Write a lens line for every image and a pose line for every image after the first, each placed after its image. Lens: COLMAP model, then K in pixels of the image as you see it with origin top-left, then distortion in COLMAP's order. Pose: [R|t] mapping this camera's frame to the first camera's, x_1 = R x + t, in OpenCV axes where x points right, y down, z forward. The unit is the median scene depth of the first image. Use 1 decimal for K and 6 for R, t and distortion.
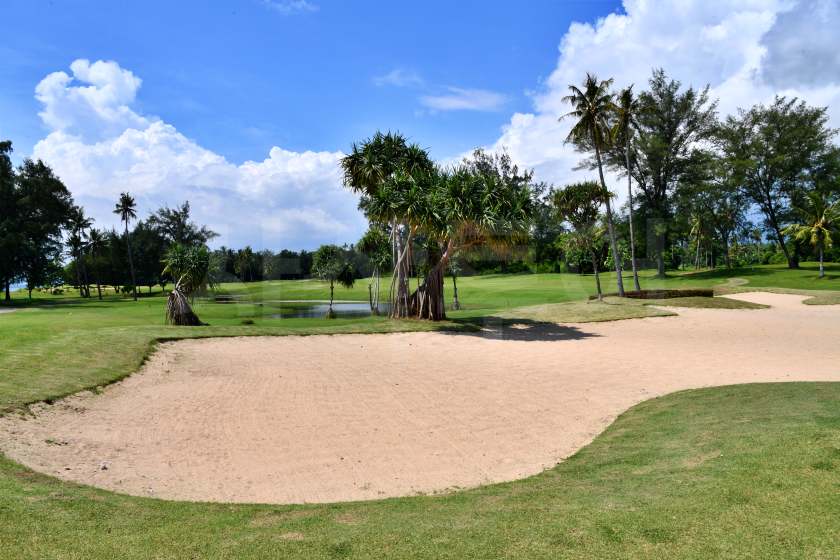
lens RADIAL K [[578.9, 0, 420.0], [0, 578.9, 280.0], [0, 0, 1]] dist [-0.006724, 0.003349]
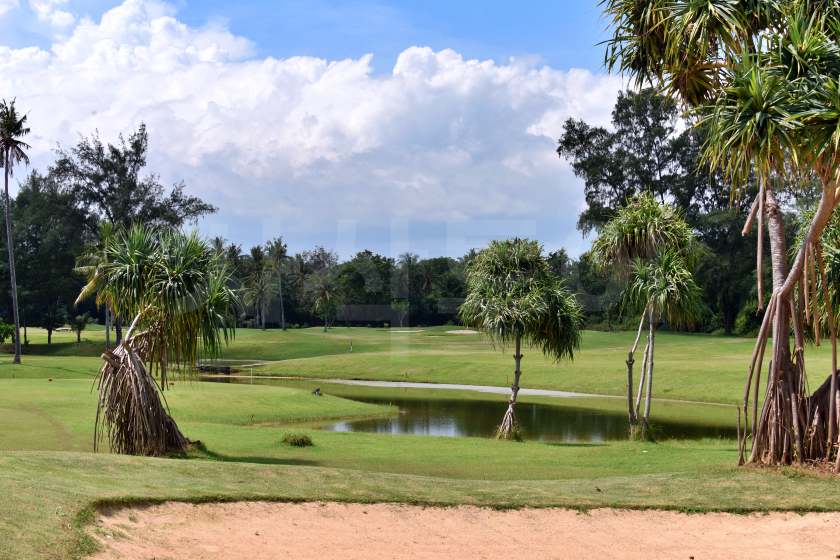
lens RADIAL K [[1477.9, 0, 420.0], [0, 1477.9, 280.0], [0, 0, 1]] dist [-0.205380, 0.278226]
pose [[0.981801, 0.035377, -0.186588, -0.021941], [-0.042335, 0.998544, -0.033440, -0.000781], [0.185133, 0.040731, 0.981869, 0.038572]]
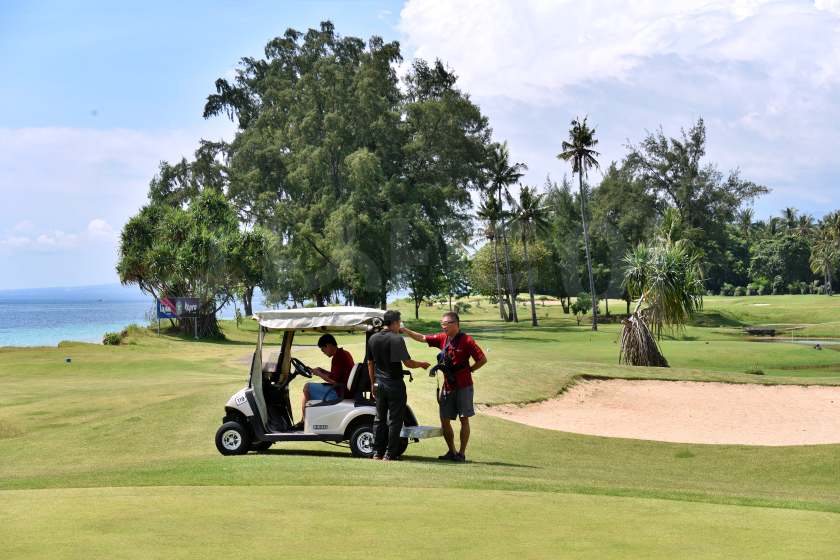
lens RADIAL K [[1477.9, 0, 420.0], [0, 1477.9, 280.0], [0, 0, 1]] dist [-0.205380, 0.278226]
pose [[0.833840, 0.013274, -0.551846, 0.103103], [-0.015670, 0.999877, 0.000375, -0.007139], [0.551783, 0.008335, 0.833946, -0.180705]]
